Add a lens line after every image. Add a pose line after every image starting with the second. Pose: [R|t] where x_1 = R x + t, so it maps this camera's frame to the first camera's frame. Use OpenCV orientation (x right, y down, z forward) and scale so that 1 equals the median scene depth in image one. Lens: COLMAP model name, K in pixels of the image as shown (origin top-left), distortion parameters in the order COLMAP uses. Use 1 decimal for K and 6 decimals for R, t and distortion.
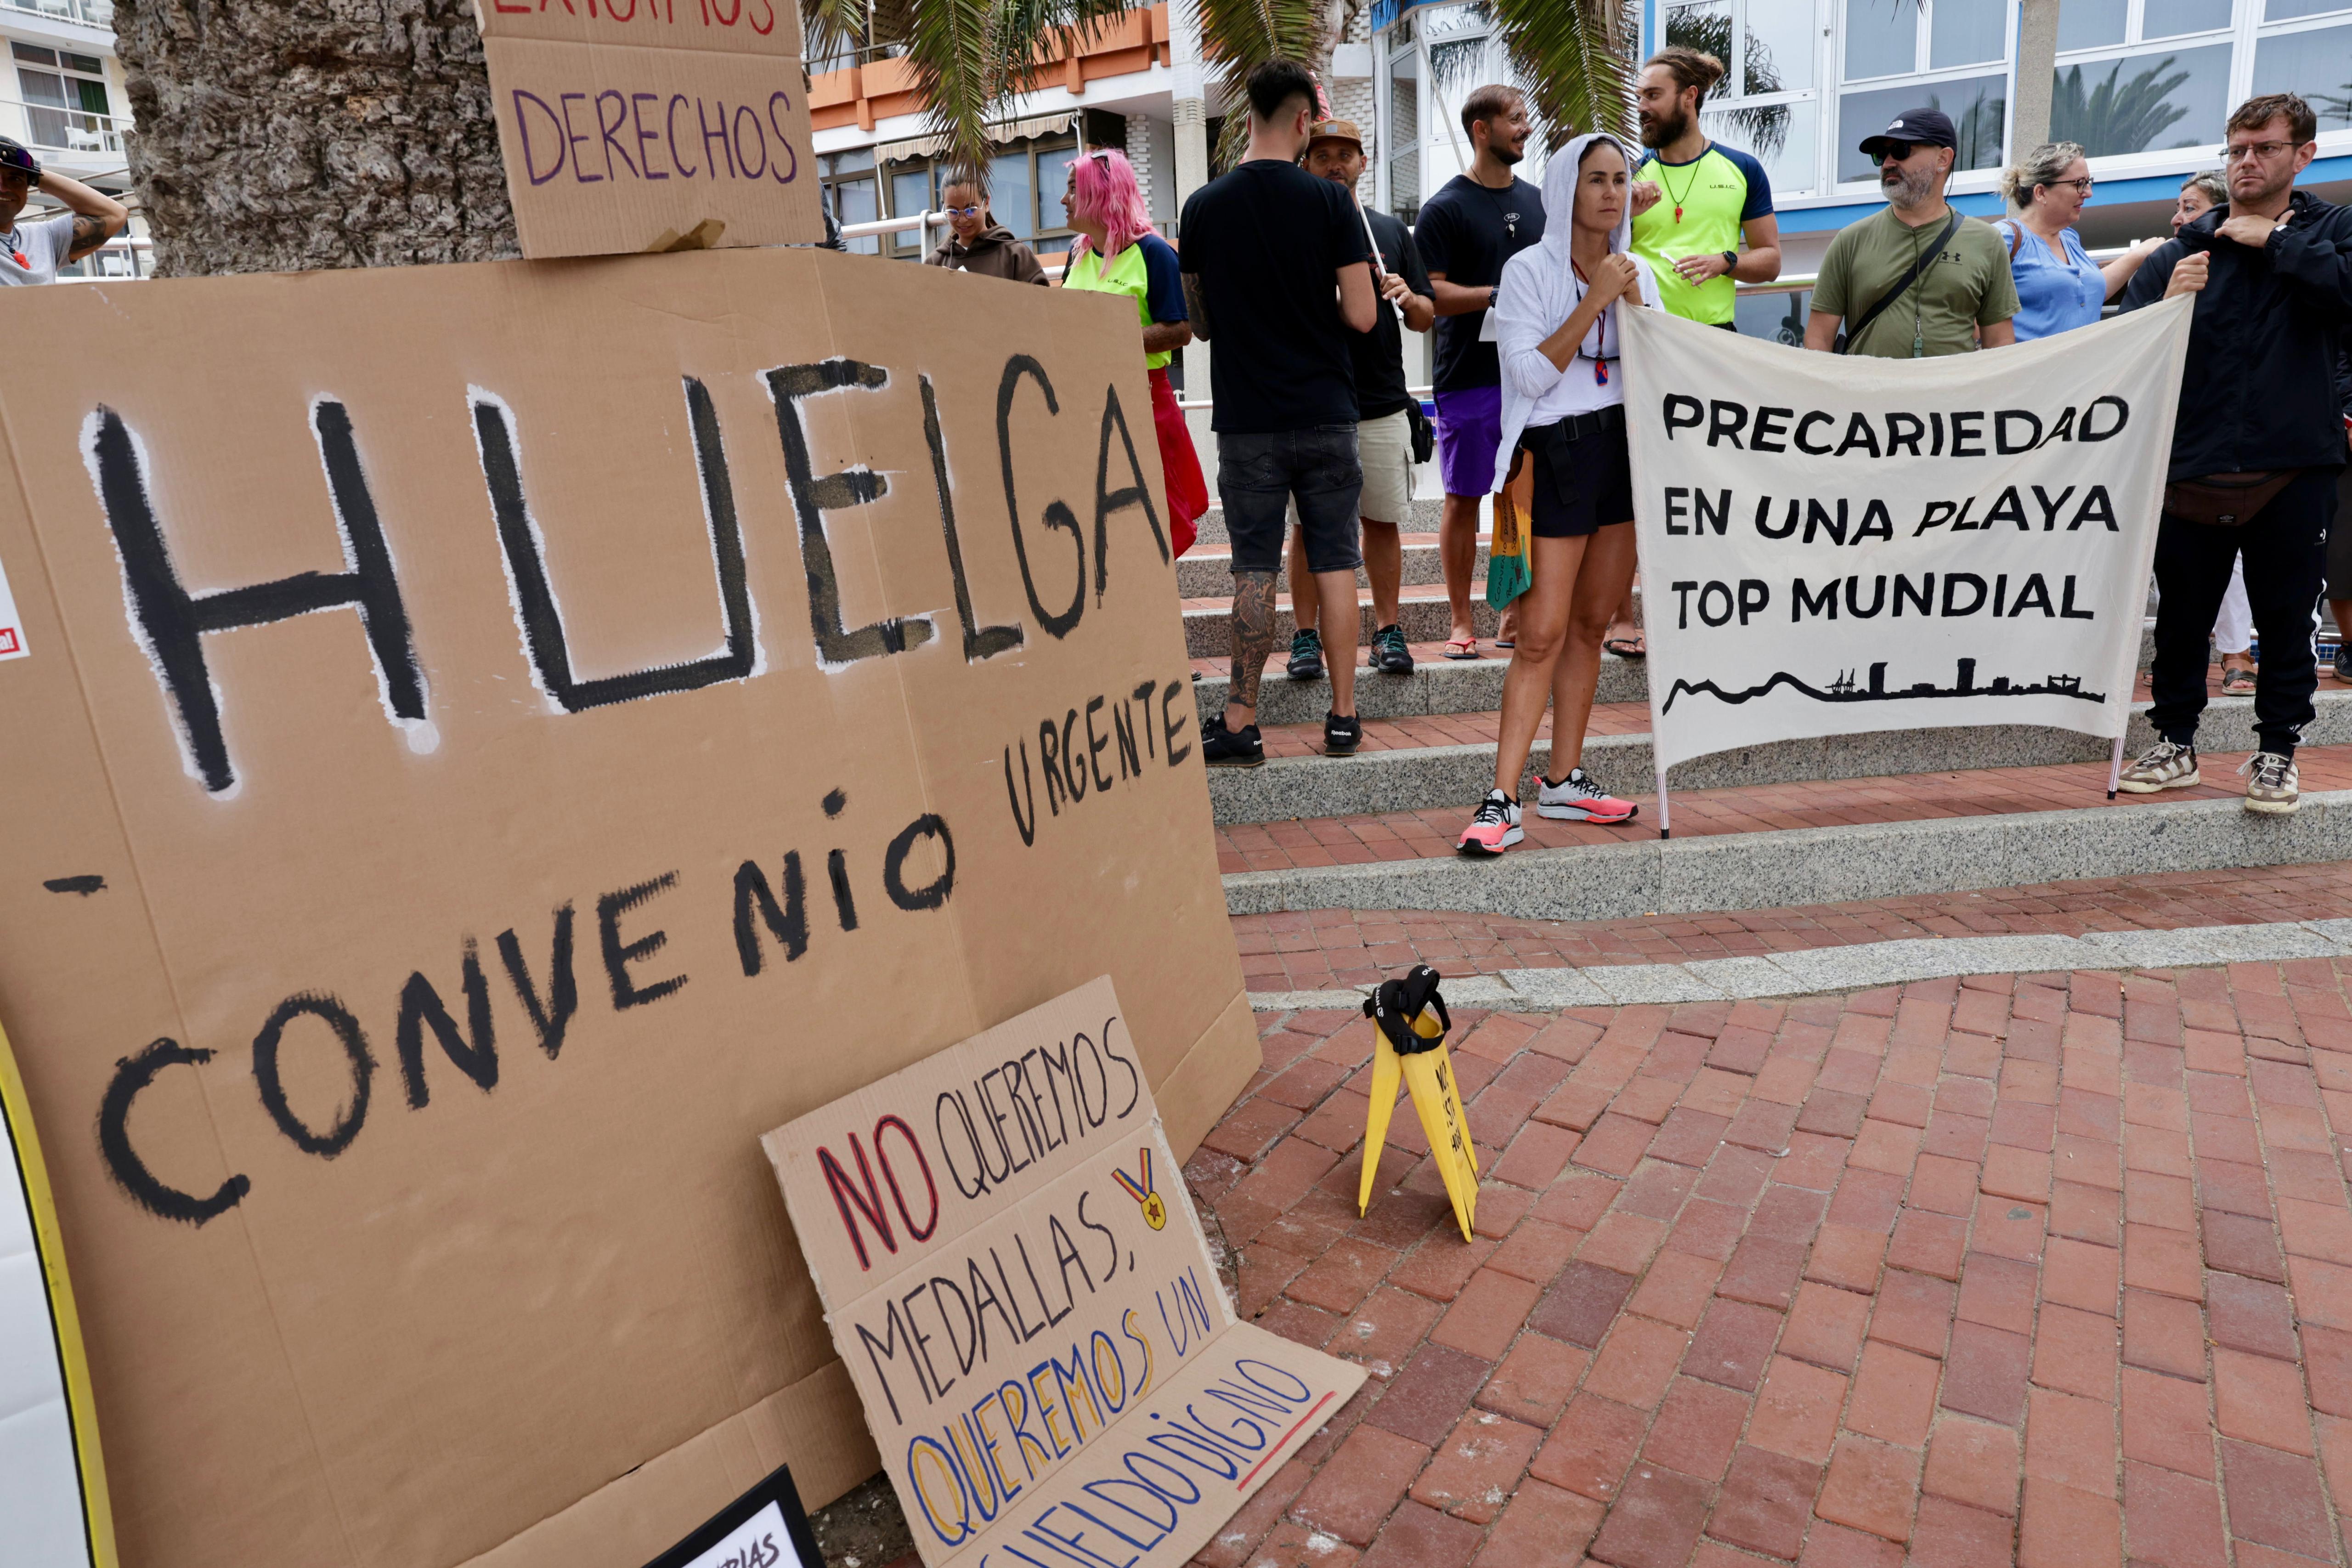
lens RADIAL K [[1612.2, 0, 1167.7], [0, 1612.2, 782.2], [0, 0, 1]] dist [-0.095347, 0.076713]
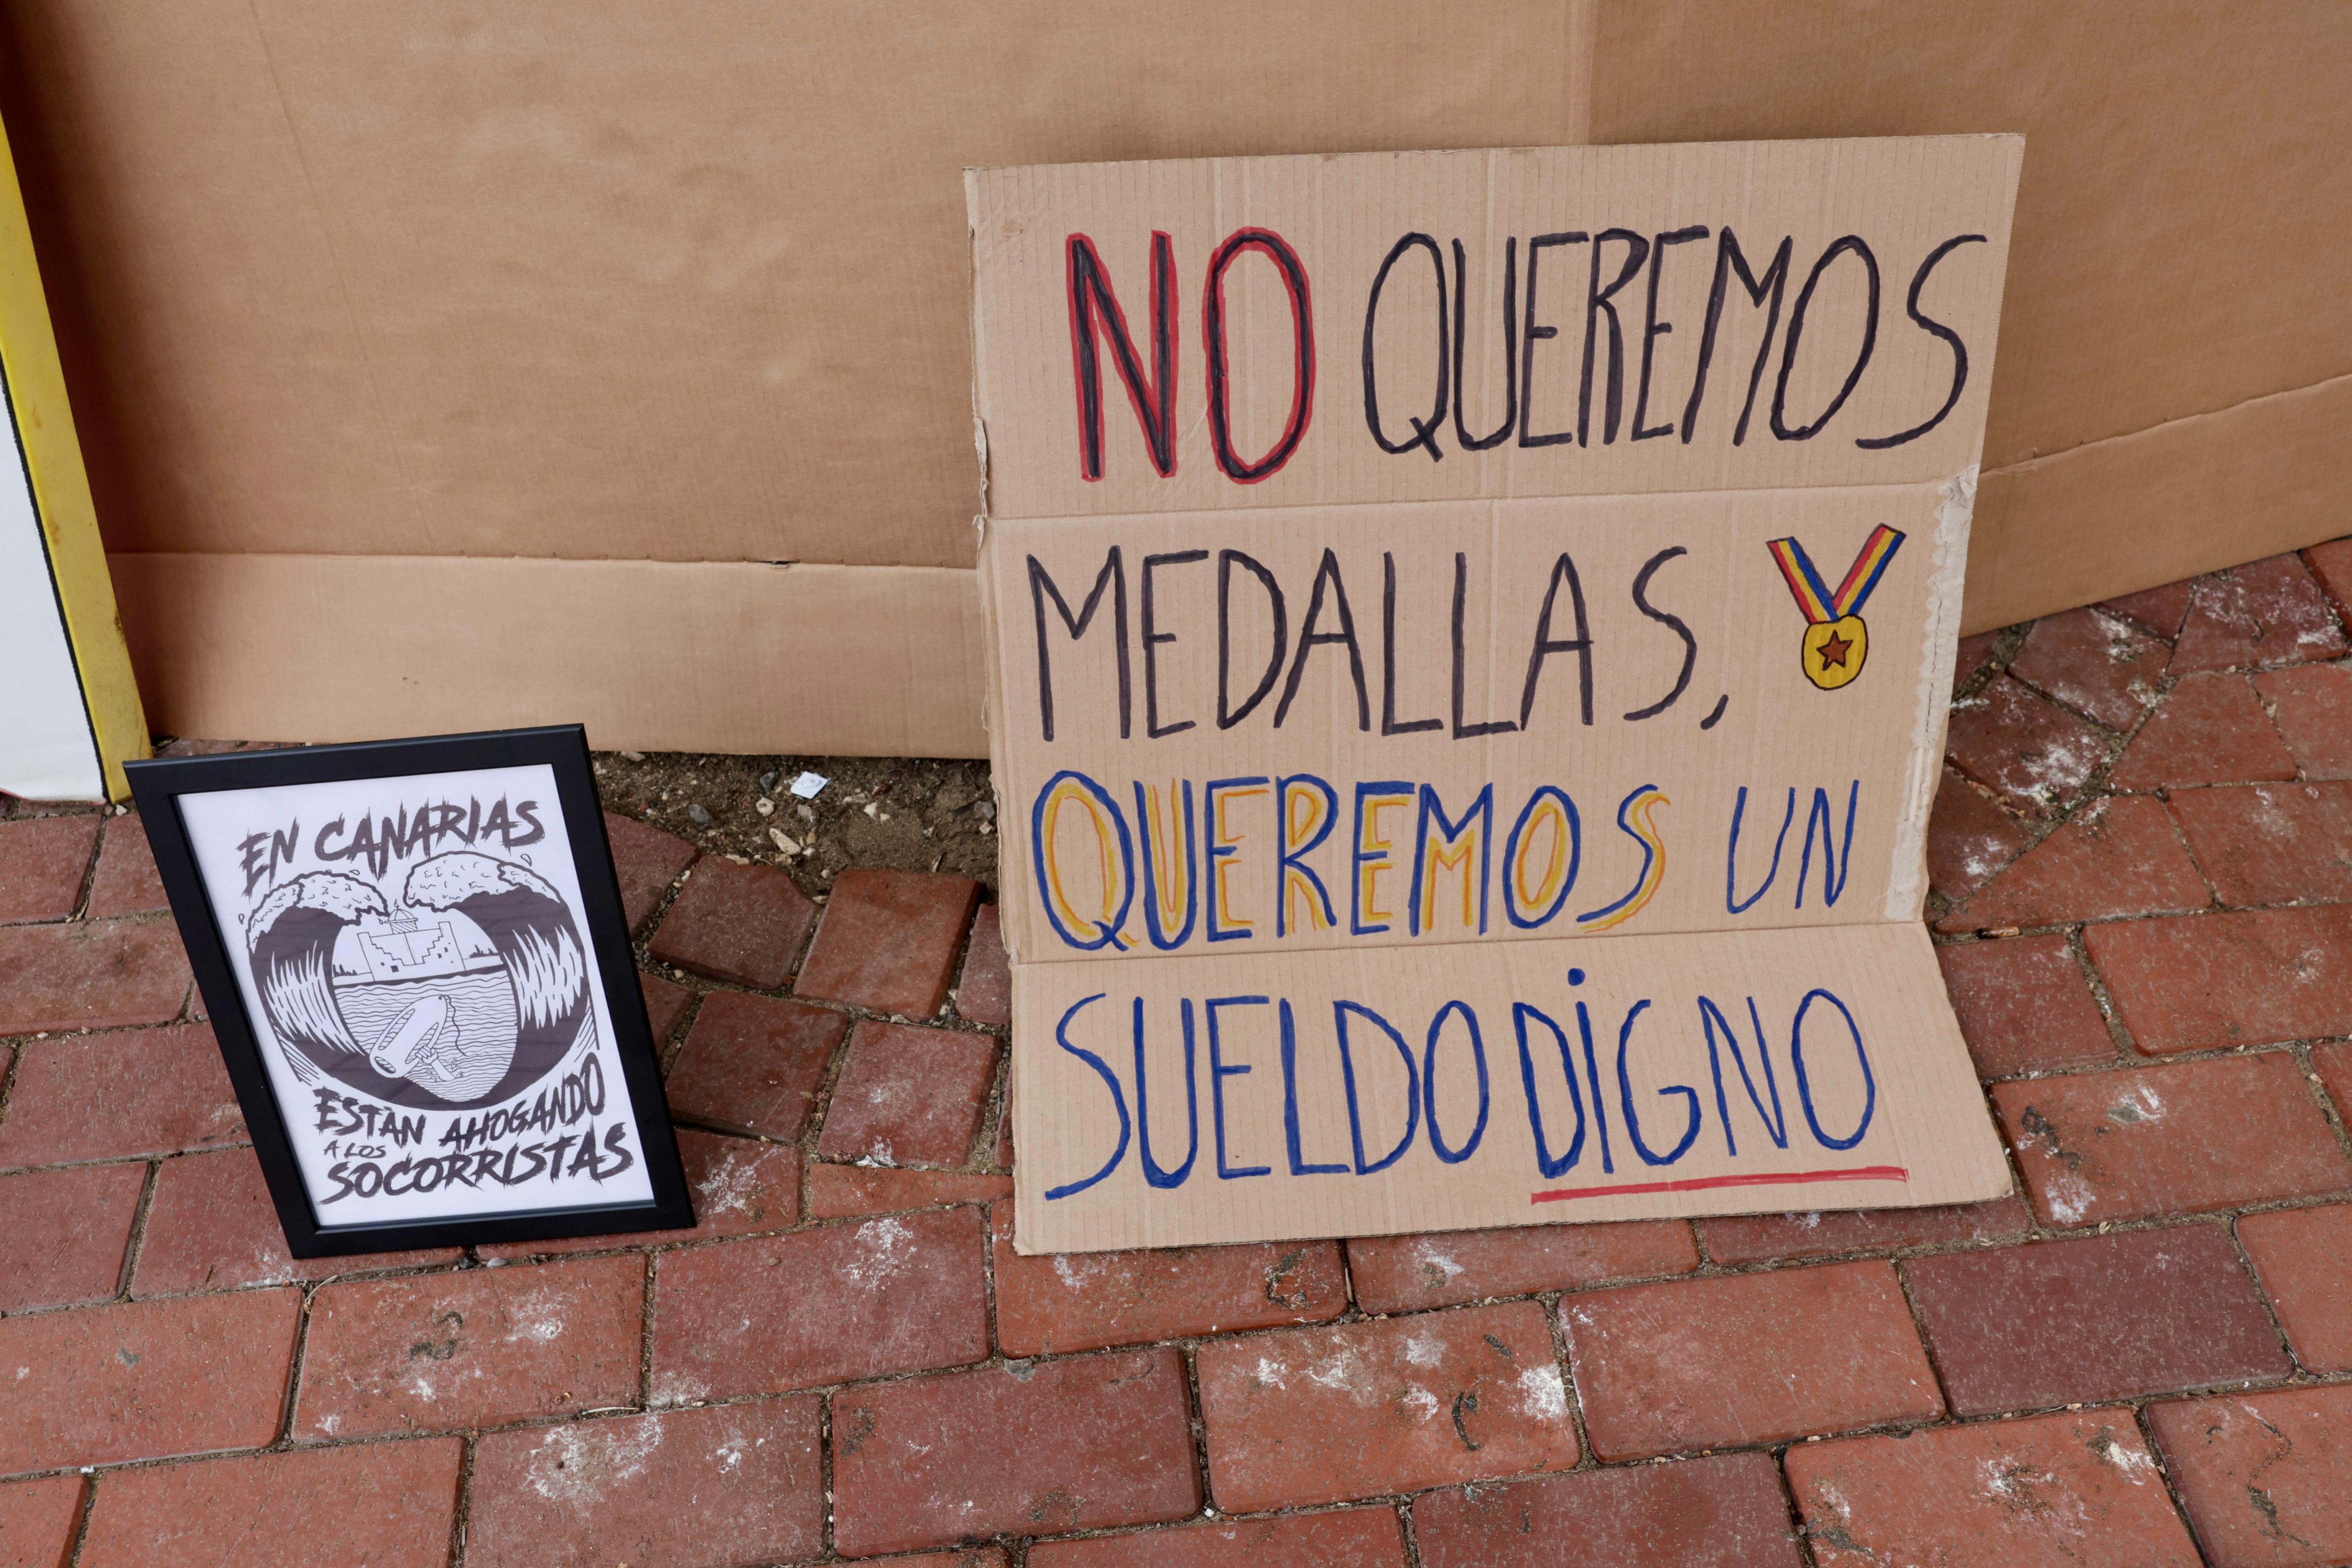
lens RADIAL K [[2013.0, 0, 1168.9], [0, 2013.0, 768.3], [0, 0, 1]] dist [-0.067090, 0.034034]
pose [[0.608838, 0.590621, -0.529606, 0.231188], [-0.168501, 0.748652, 0.641192, -0.059604], [0.775193, -0.301143, 0.555328, 0.571723]]
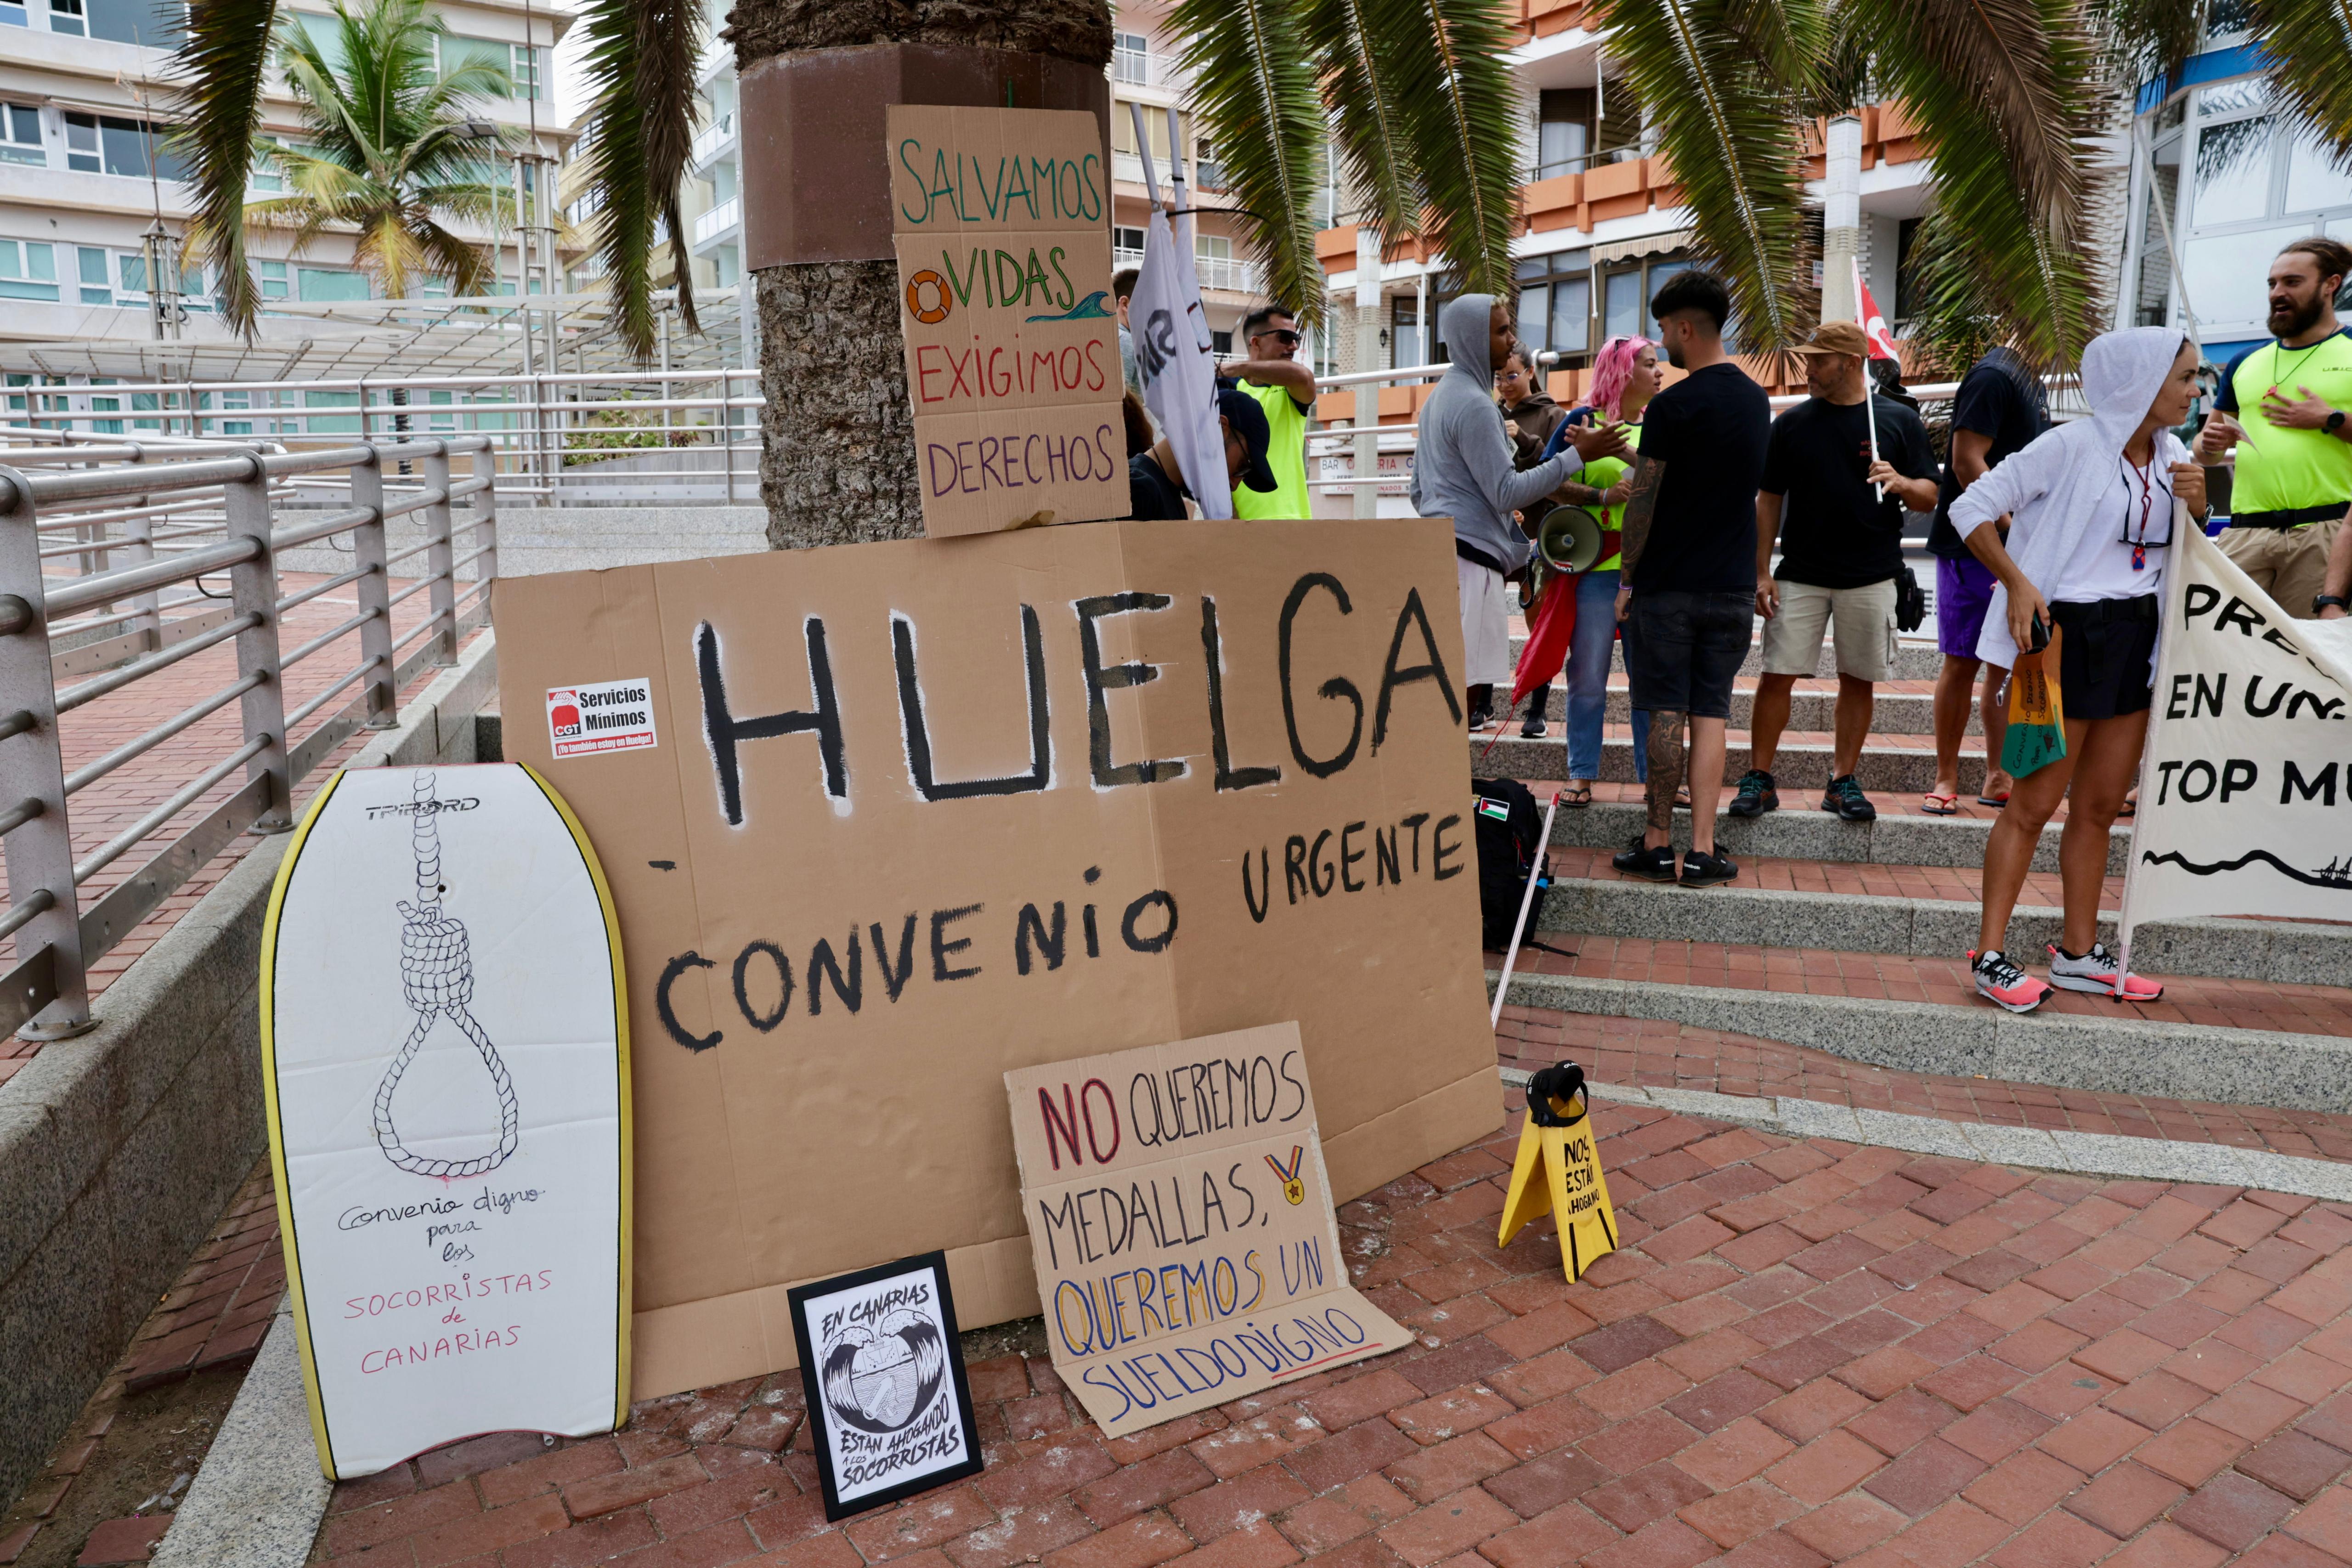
lens RADIAL K [[1612.2, 0, 1156.0], [0, 1612.2, 787.1], [0, 0, 1]] dist [-0.095347, 0.076713]
pose [[0.894741, 0.107806, -0.433378, 0.512839], [-0.123837, 0.992263, -0.008838, -0.064753], [0.429072, 0.061575, 0.901169, -0.388092]]
